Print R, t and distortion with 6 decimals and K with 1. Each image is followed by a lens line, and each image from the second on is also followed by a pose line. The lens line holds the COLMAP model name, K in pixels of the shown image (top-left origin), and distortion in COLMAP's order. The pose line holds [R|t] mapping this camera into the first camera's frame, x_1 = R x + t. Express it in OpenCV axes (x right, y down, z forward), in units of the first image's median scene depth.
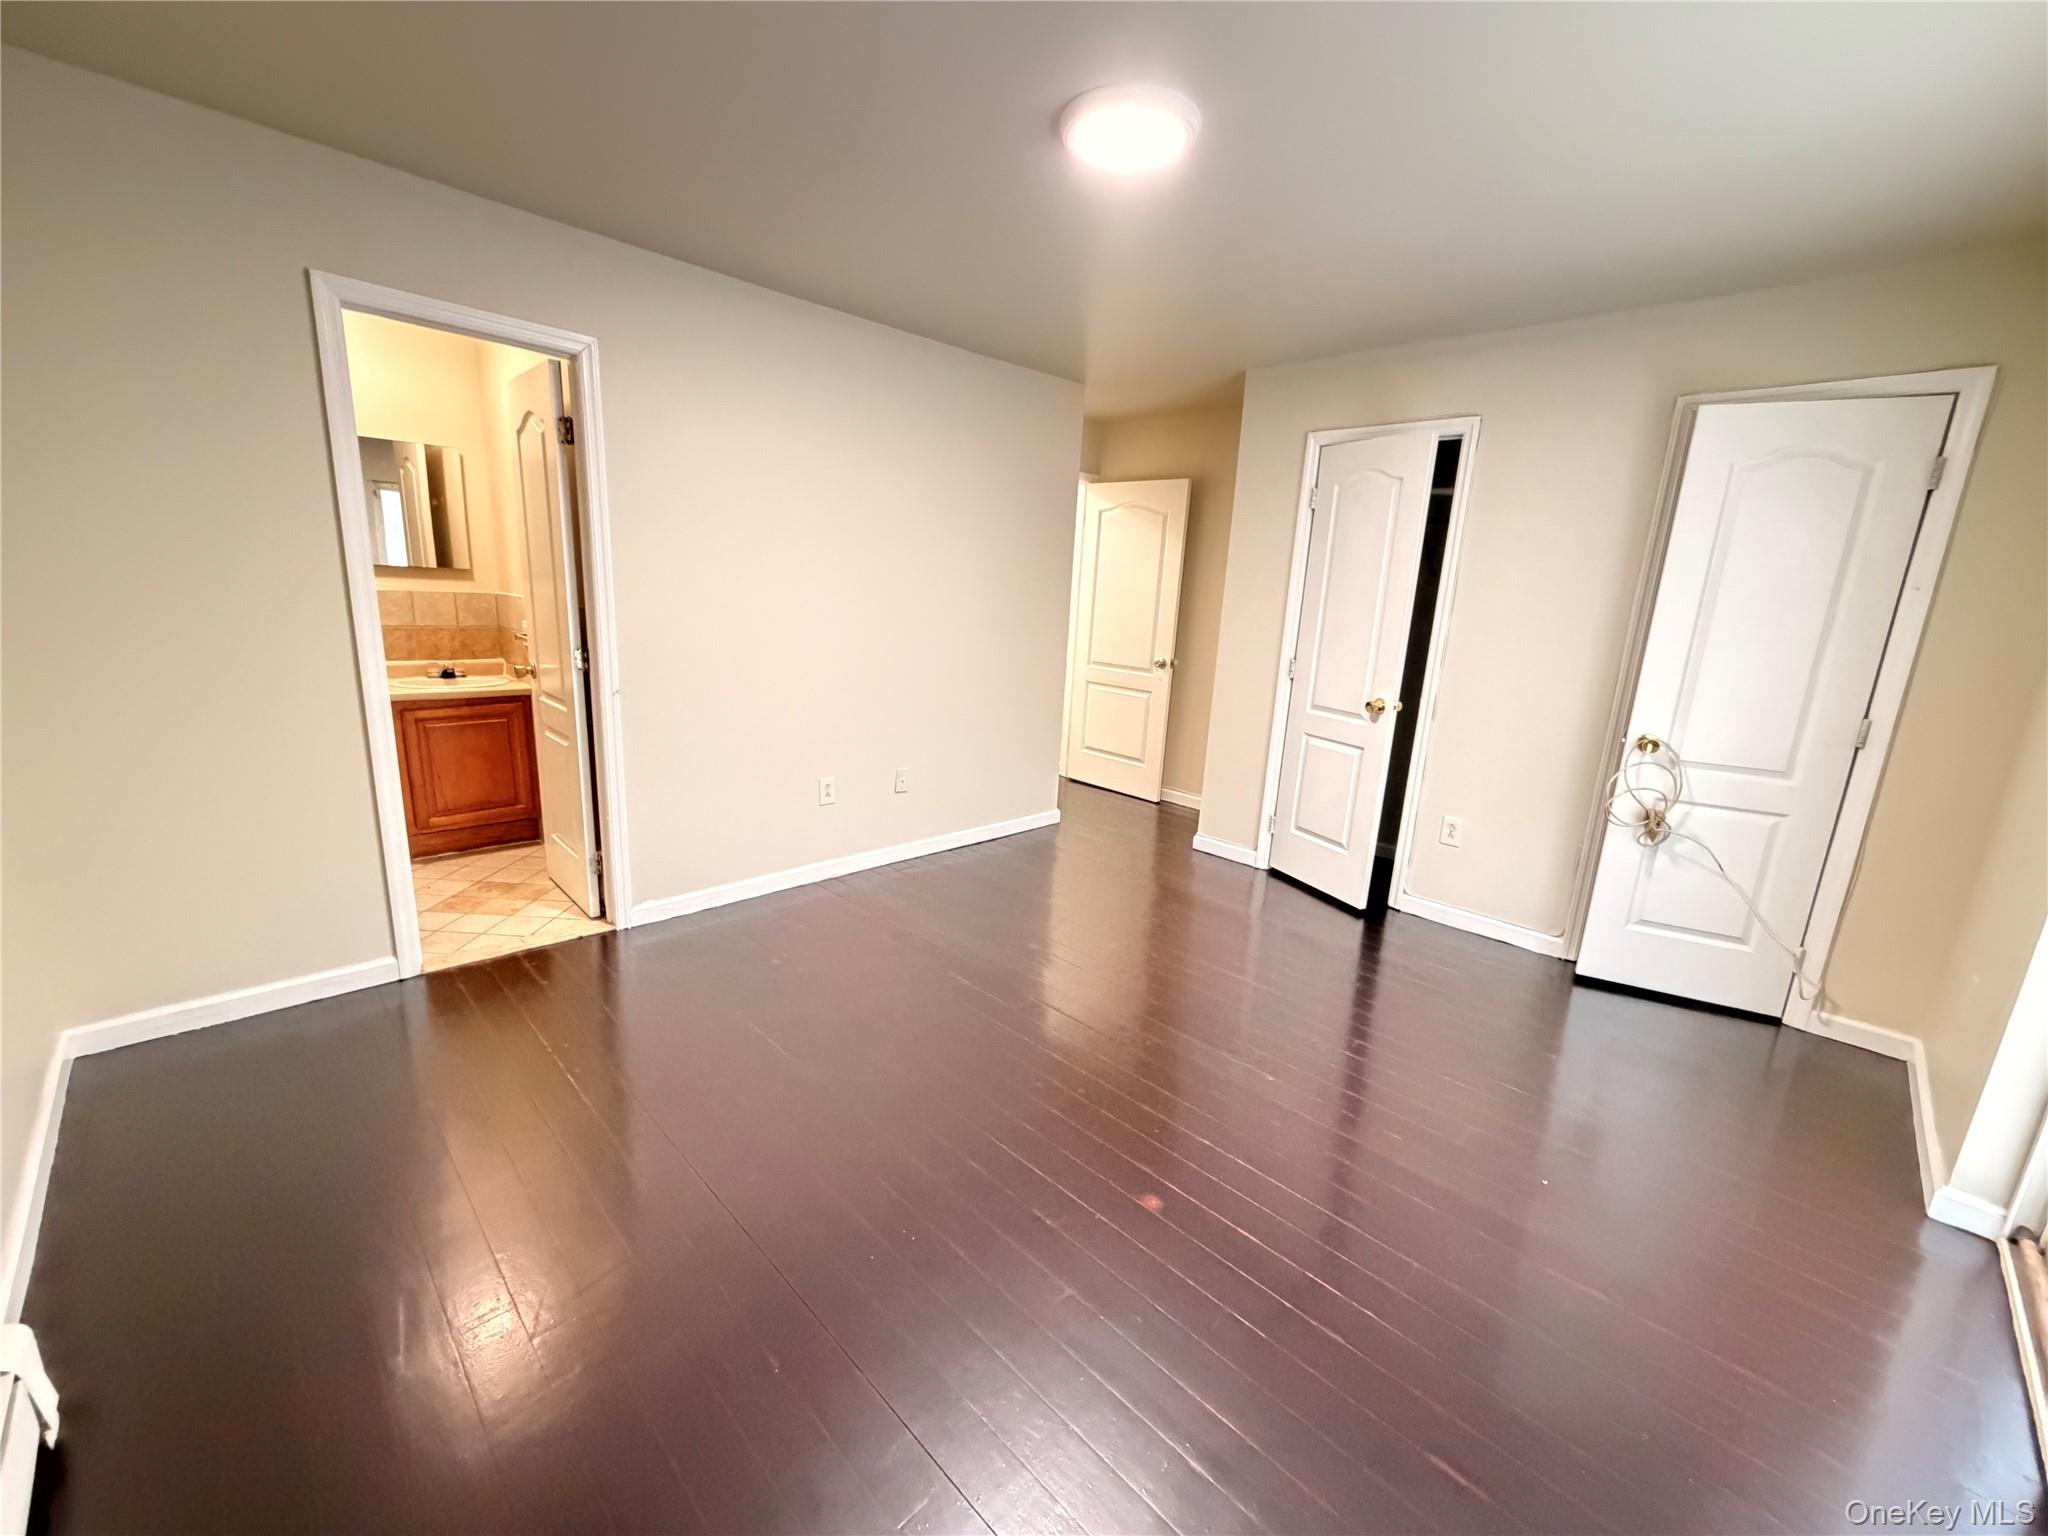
lens RADIAL K [[811.6, 0, 1025.6], [0, 811.6, 772.2], [0, 0, 1]] dist [-0.004502, -0.000188]
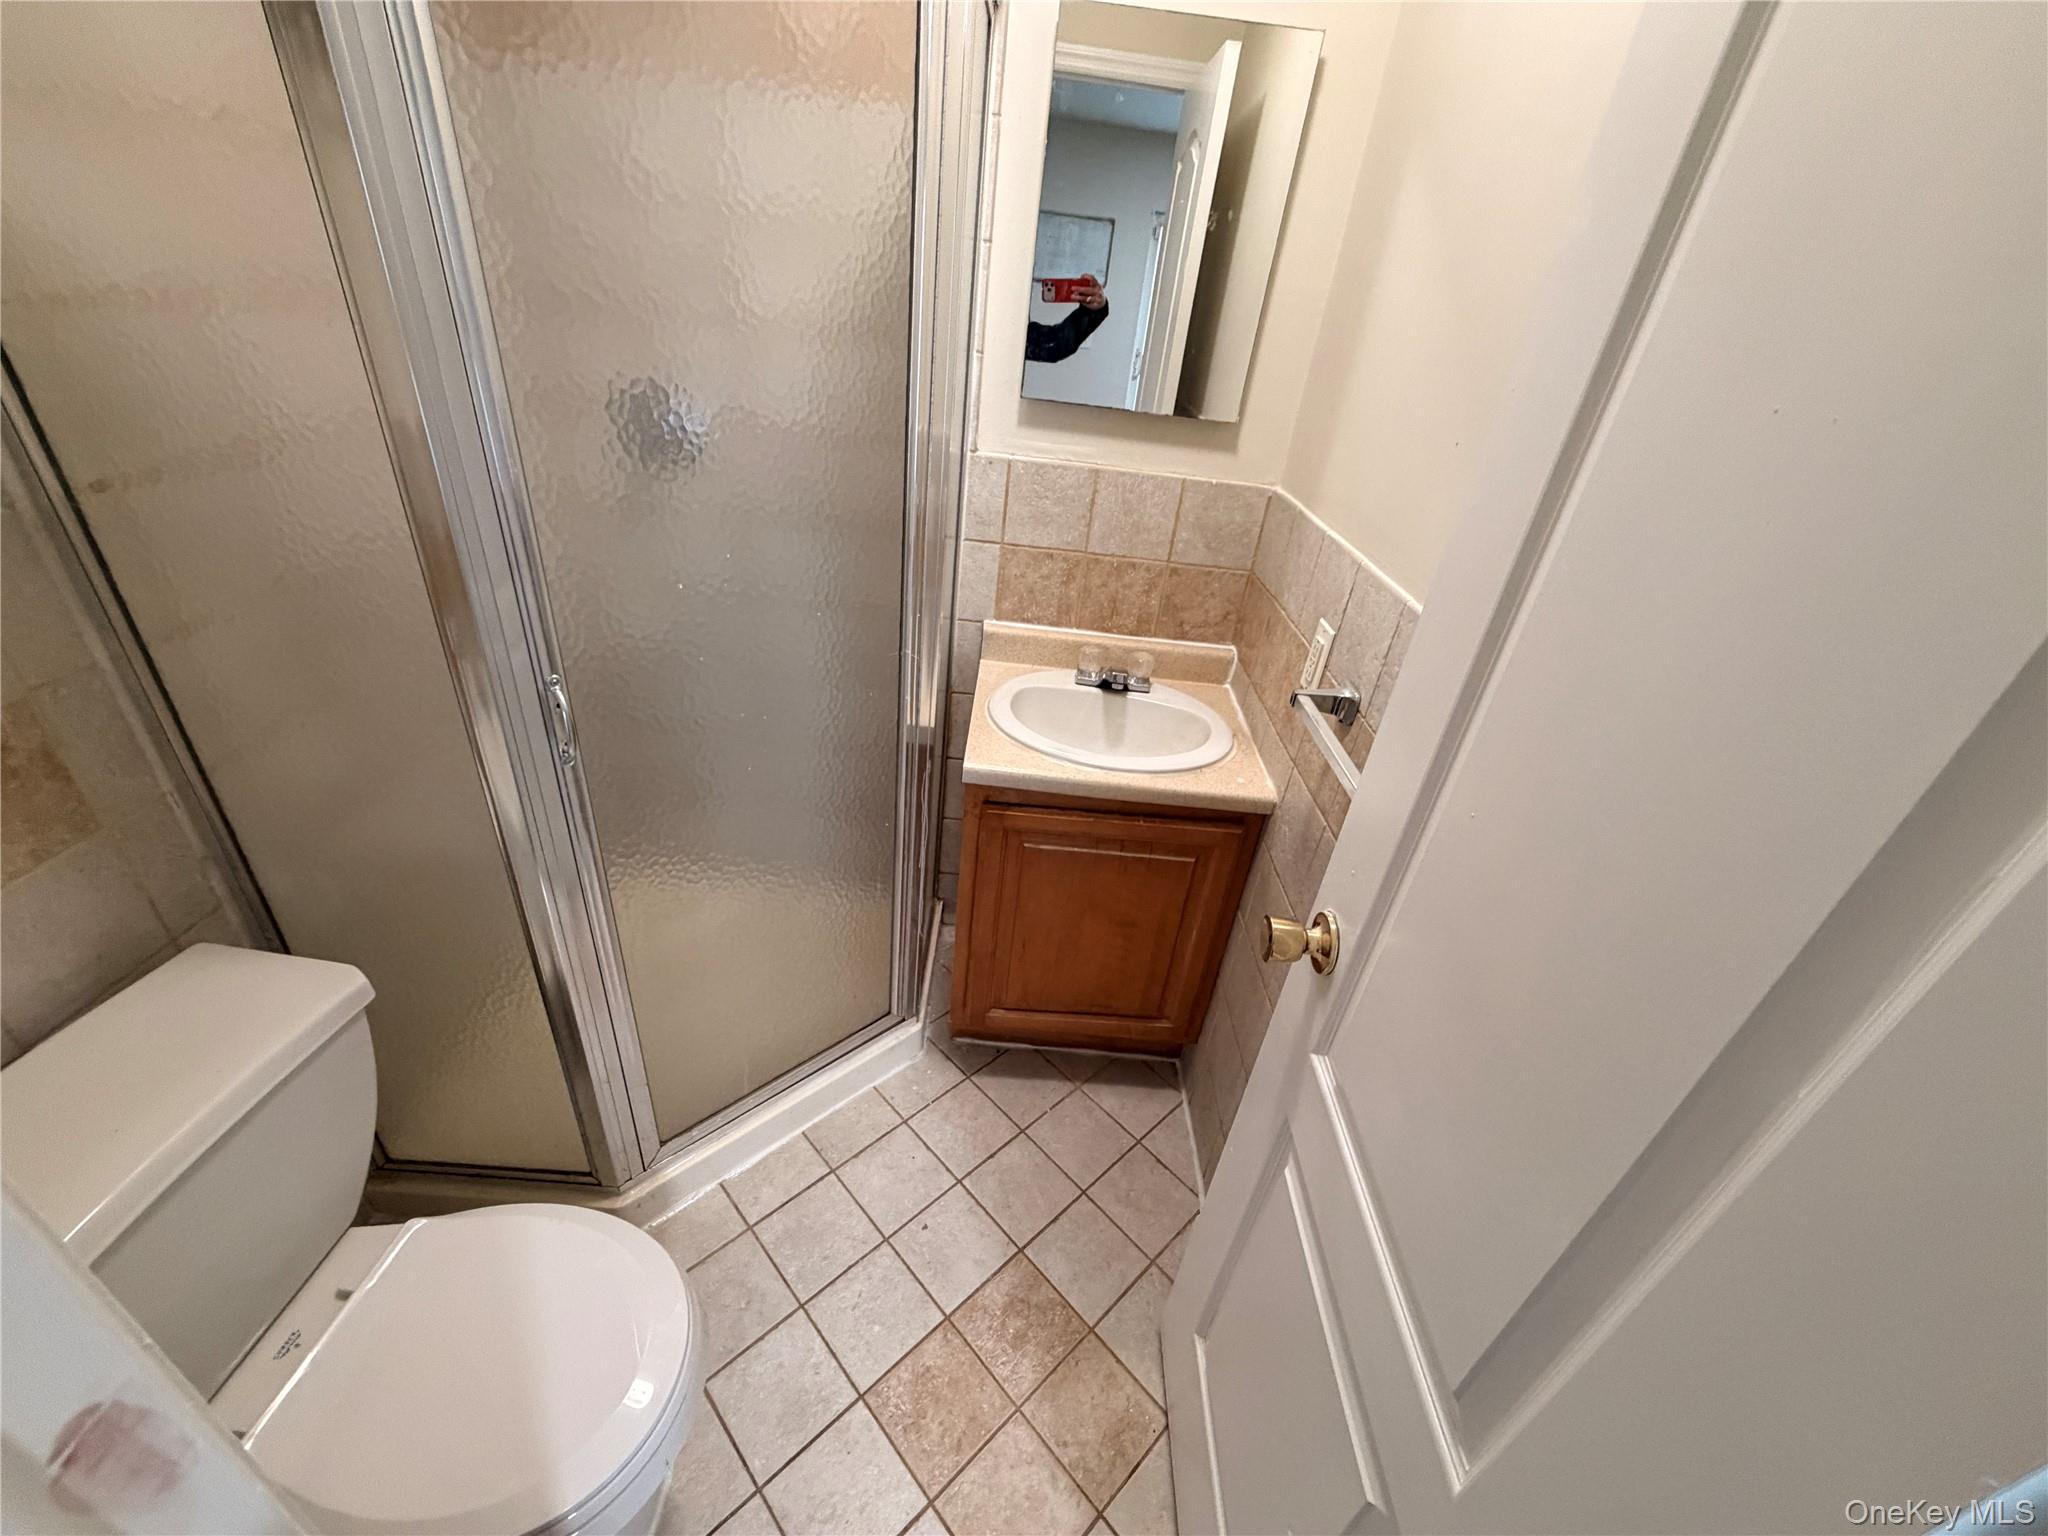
lens RADIAL K [[811.6, 0, 1027.6], [0, 811.6, 767.1], [0, 0, 1]] dist [-0.004502, -0.000188]
pose [[0.689387, 0.387516, -0.612027, -0.459301], [-0.231668, 0.918453, 0.320584, -0.203111], [0.686349, -0.079220, 0.722945, 0.646420]]
